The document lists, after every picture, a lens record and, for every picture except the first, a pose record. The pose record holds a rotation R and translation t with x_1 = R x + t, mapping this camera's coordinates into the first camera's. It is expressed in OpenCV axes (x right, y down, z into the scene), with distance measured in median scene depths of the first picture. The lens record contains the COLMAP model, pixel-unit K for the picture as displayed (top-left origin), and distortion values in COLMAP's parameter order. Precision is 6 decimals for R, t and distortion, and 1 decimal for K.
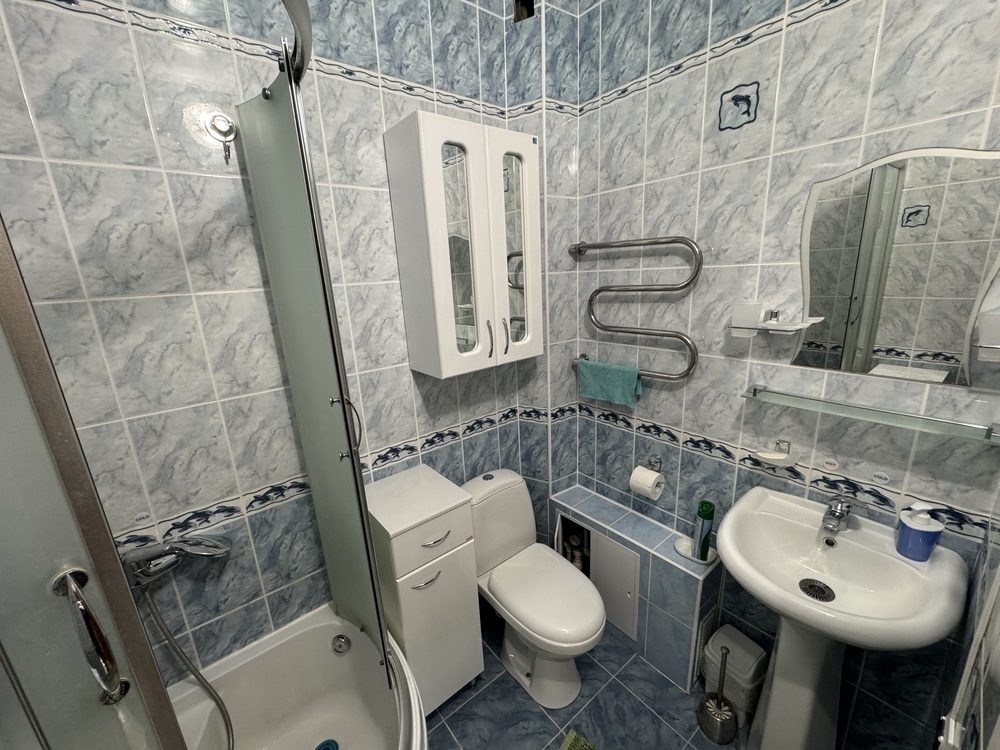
lens RADIAL K [[400.2, 0, 501.6], [0, 400.2, 375.1], [0, 0, 1]] dist [-0.003600, -0.000814]
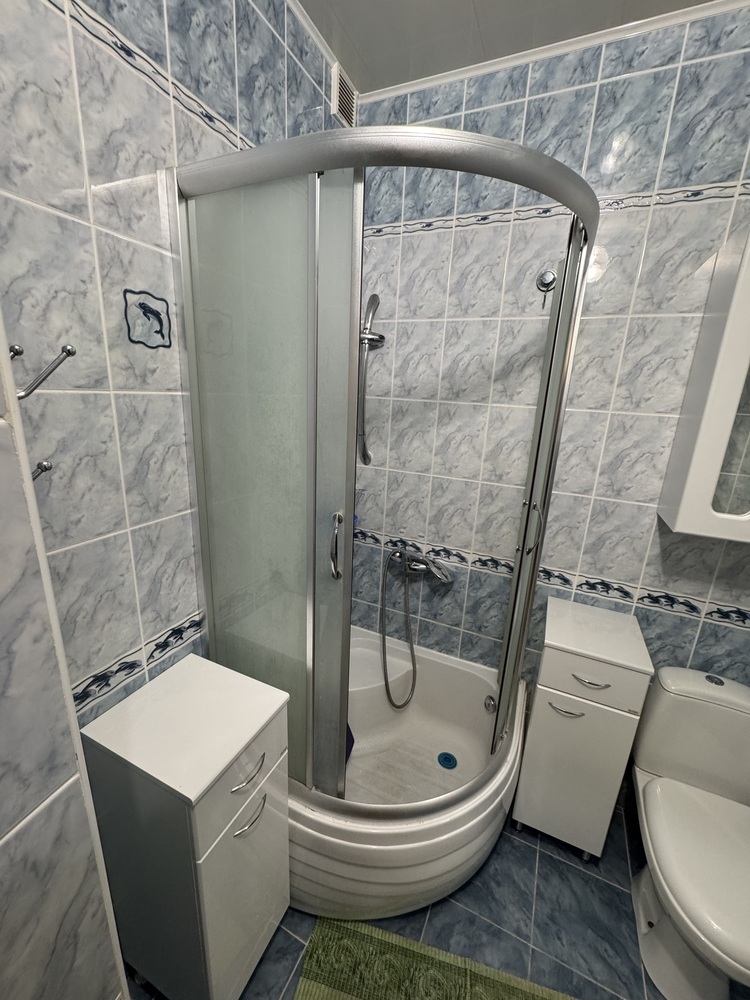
lens RADIAL K [[400.2, 0, 376.6], [0, 400.2, 500.1], [0, 0, 1]] dist [-0.003600, -0.000814]
pose [[0.431637, 0.306004, -0.848558, 0.312422], [-0.295948, 0.936673, 0.187239, -0.027968], [0.852118, 0.170310, 0.494864, 0.008794]]
